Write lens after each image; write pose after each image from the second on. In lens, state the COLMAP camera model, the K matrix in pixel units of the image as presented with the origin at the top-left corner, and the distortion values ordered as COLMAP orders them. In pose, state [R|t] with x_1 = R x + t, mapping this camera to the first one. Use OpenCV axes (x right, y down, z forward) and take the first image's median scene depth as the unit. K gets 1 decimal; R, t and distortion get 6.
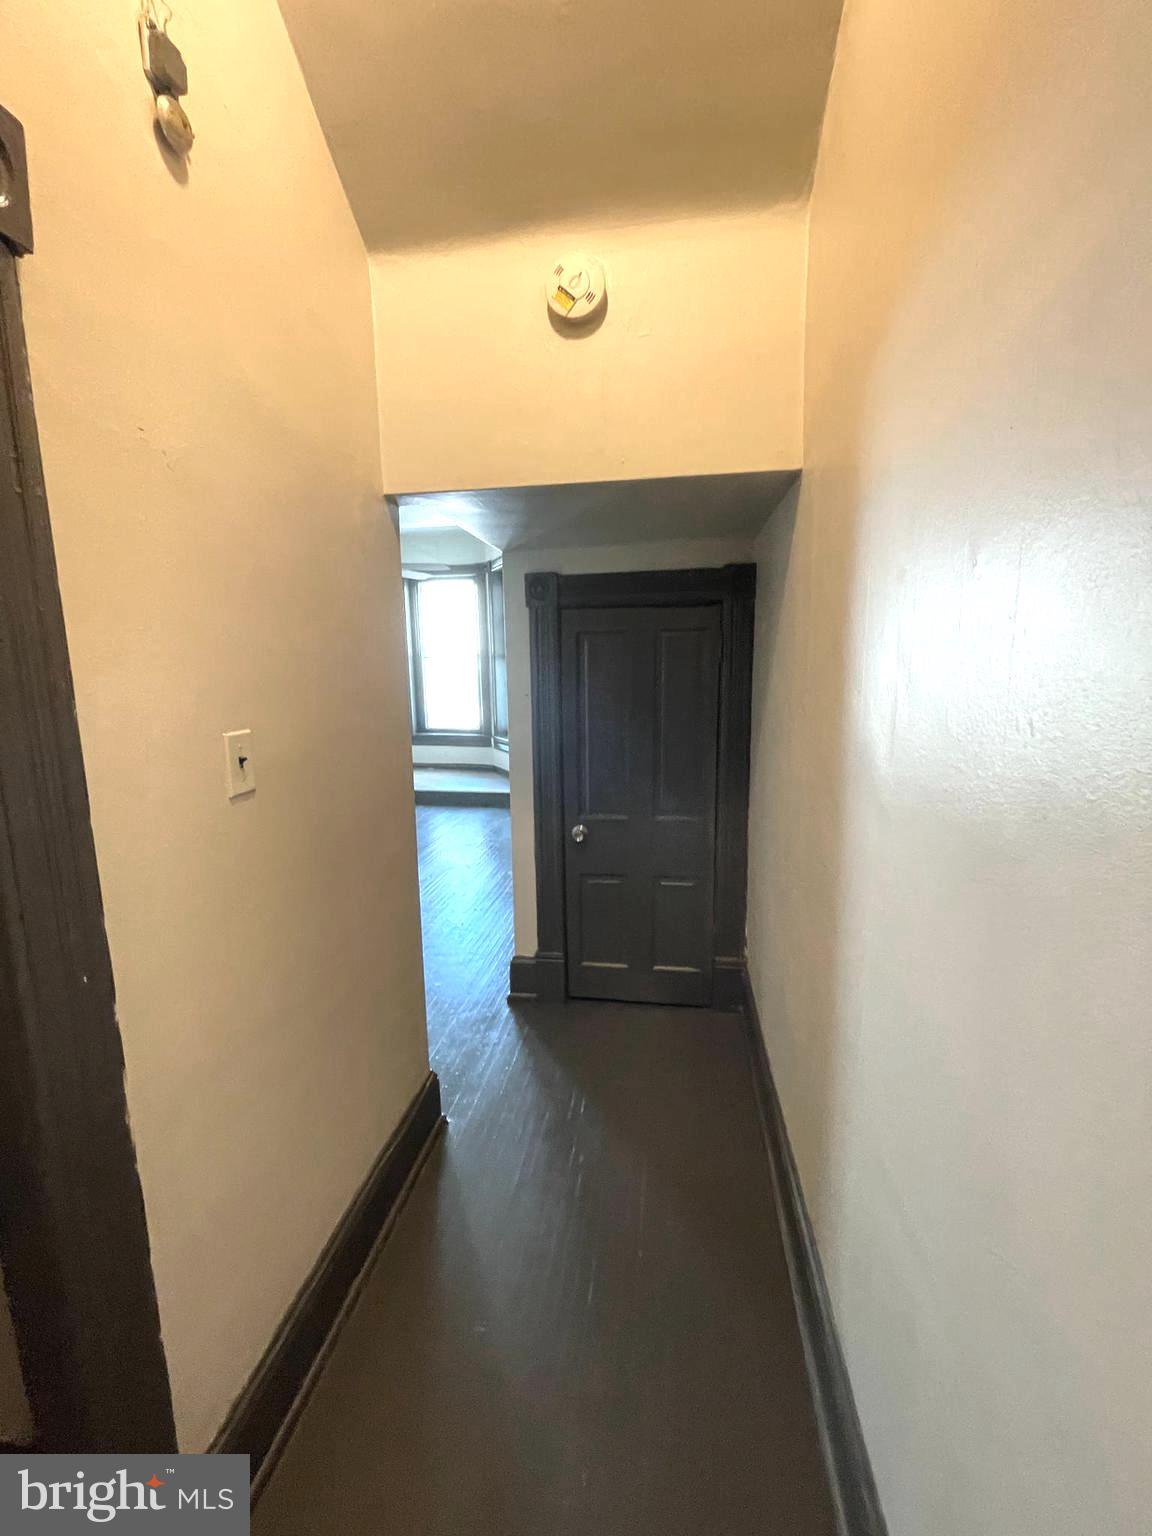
lens RADIAL K [[617.1, 0, 573.7], [0, 617.1, 761.4], [0, 0, 1]] dist [-0.002048, -0.000455]
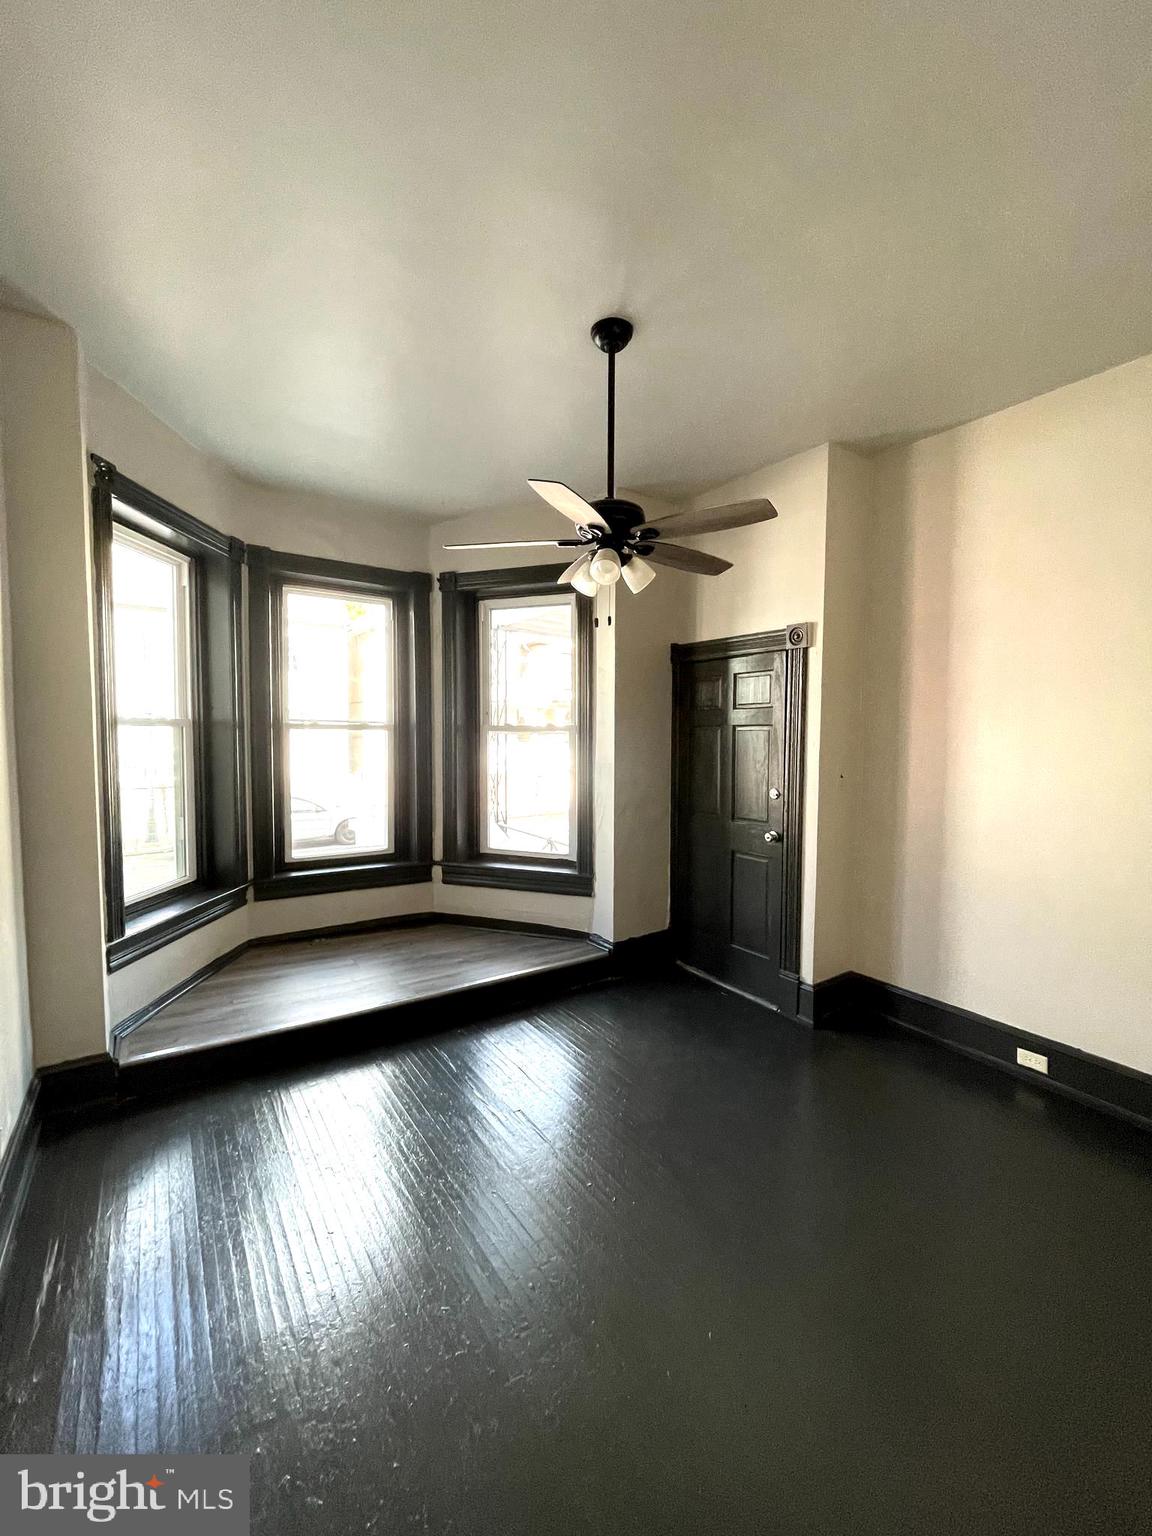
lens RADIAL K [[617.9, 0, 574.2], [0, 617.9, 762.7], [0, 0, 1]] dist [-0.006480, 0.000025]
pose [[0.732849, -0.010792, 0.680306, -0.434548], [0.091680, 0.992322, -0.083019, -0.074768], [-0.674187, 0.123210, 0.728211, 0.476055]]
